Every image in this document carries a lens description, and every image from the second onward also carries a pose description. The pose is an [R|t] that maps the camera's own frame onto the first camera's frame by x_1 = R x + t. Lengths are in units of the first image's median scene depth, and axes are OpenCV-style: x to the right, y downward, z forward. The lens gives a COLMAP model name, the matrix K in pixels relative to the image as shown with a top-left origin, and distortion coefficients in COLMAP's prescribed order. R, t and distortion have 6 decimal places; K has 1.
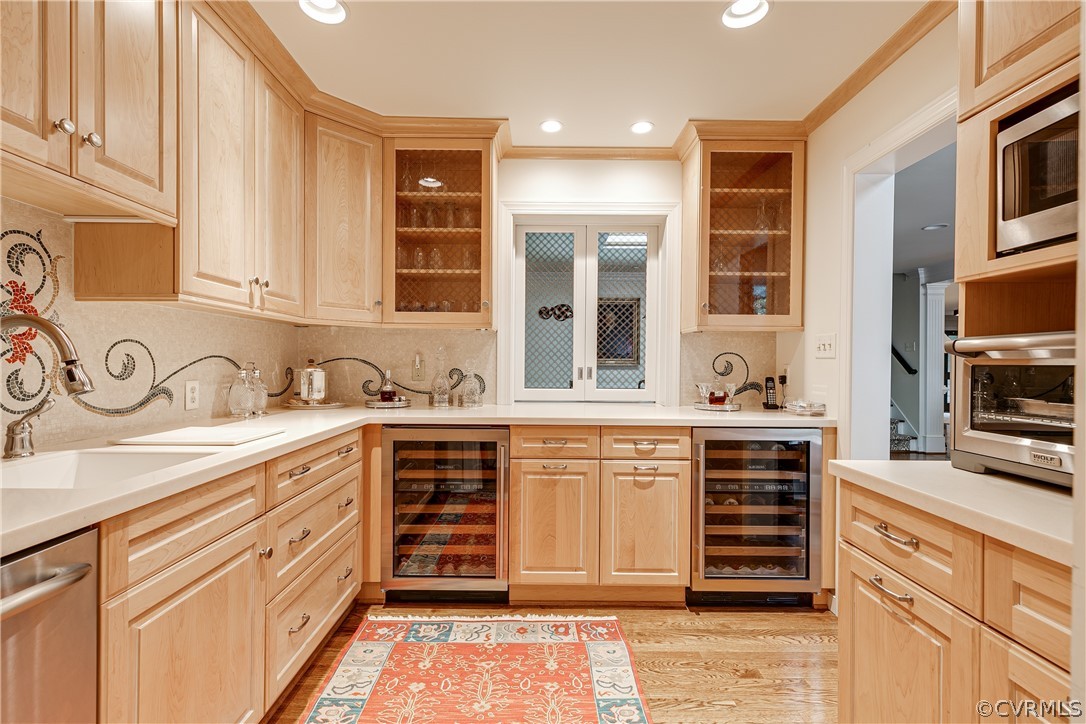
lens RADIAL K [[494.6, 0, 545.3], [0, 494.6, 366.4], [0, 0, 1]] dist [0.010549, -0.002671]
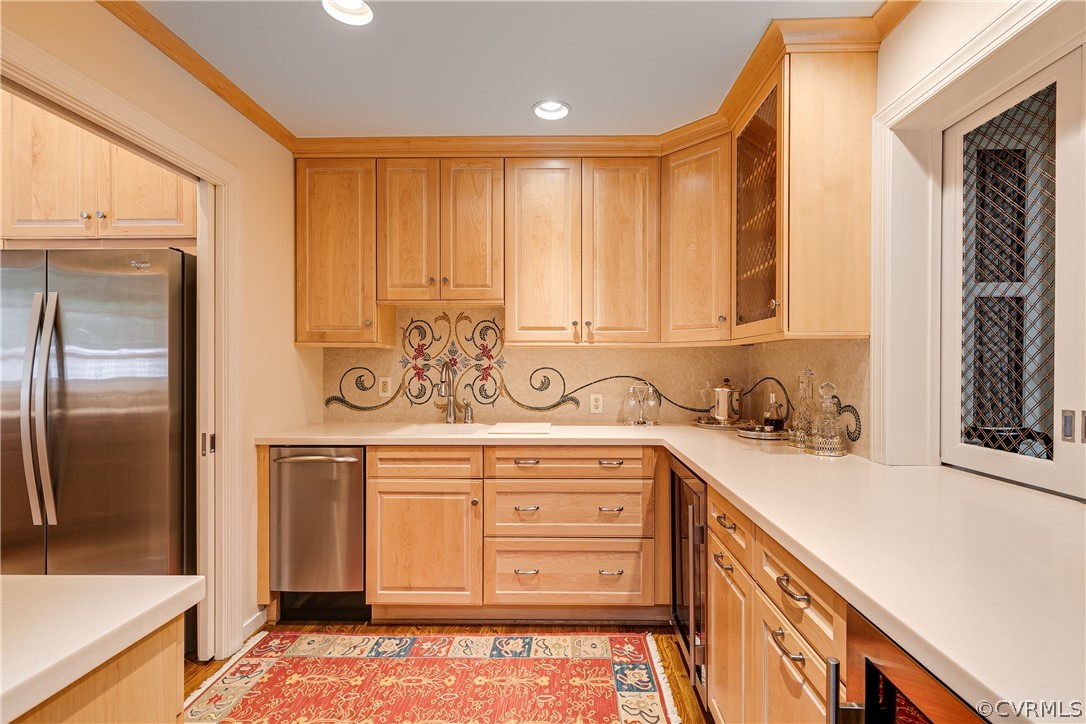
lens RADIAL K [[494.6, 0, 548.5], [0, 494.6, 366.6], [0, 0, 1]] dist [0.010549, -0.002671]
pose [[-0.029331, -0.004062, -0.999561, 0.799371], [-0.007932, 0.999961, -0.003831, -0.047068], [0.999538, 0.007816, -0.029362, 0.980188]]
